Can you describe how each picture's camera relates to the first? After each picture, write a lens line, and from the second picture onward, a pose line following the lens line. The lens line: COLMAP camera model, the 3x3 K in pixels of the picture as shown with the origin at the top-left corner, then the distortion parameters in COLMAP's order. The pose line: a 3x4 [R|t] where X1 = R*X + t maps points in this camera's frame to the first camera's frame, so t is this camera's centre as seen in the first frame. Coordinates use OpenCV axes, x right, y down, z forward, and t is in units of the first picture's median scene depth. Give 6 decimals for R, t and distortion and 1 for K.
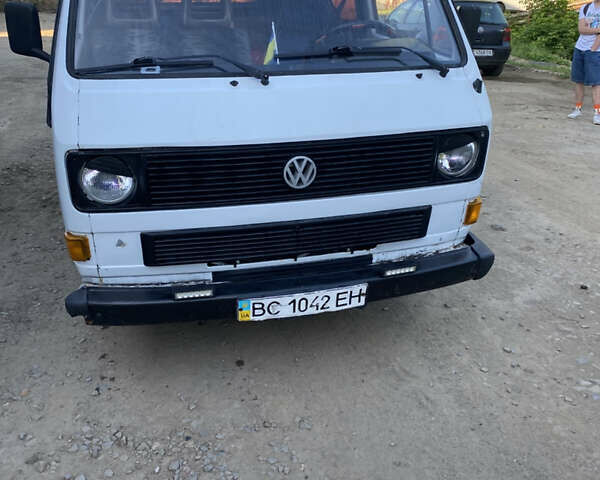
lens RADIAL K [[599.5, 0, 300.3], [0, 599.5, 252.1], [0, 0, 1]] dist [0.043880, 0.000000]
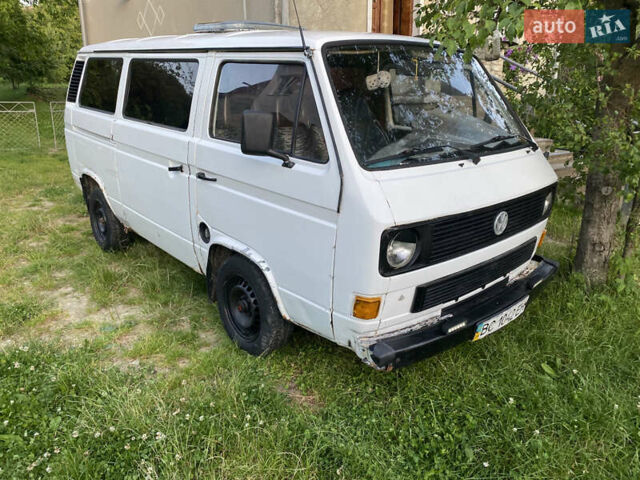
lens RADIAL K [[490.4, 0, 313.6], [0, 490.4, 236.4], [0, 0, 1]] dist [0.041196, -0.040440]
pose [[0.896109, -0.134762, 0.422880, -0.834272], [0.181076, 0.980894, -0.071123, -0.095338], [-0.405216, 0.140307, 0.903390, 0.143756]]
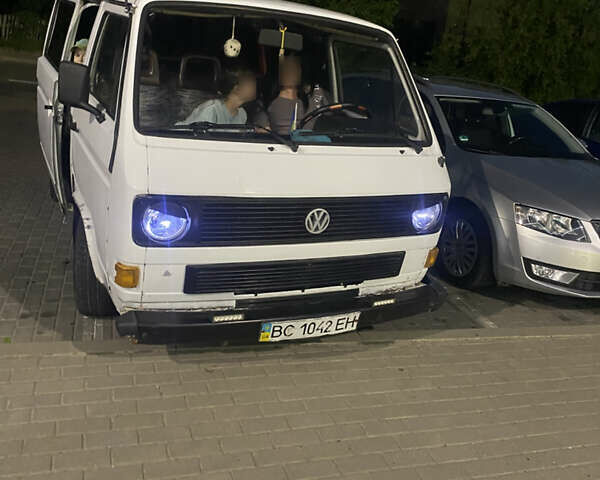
lens RADIAL K [[599.5, 0, 315.6], [0, 599.5, 246.2], [0, 0, 1]] dist [0.043880, 0.000000]
pose [[0.973245, 0.039754, 0.226306, -0.273460], [-0.021812, 0.996456, -0.081238, 0.020571], [-0.228734, 0.074128, 0.970663, -0.204264]]
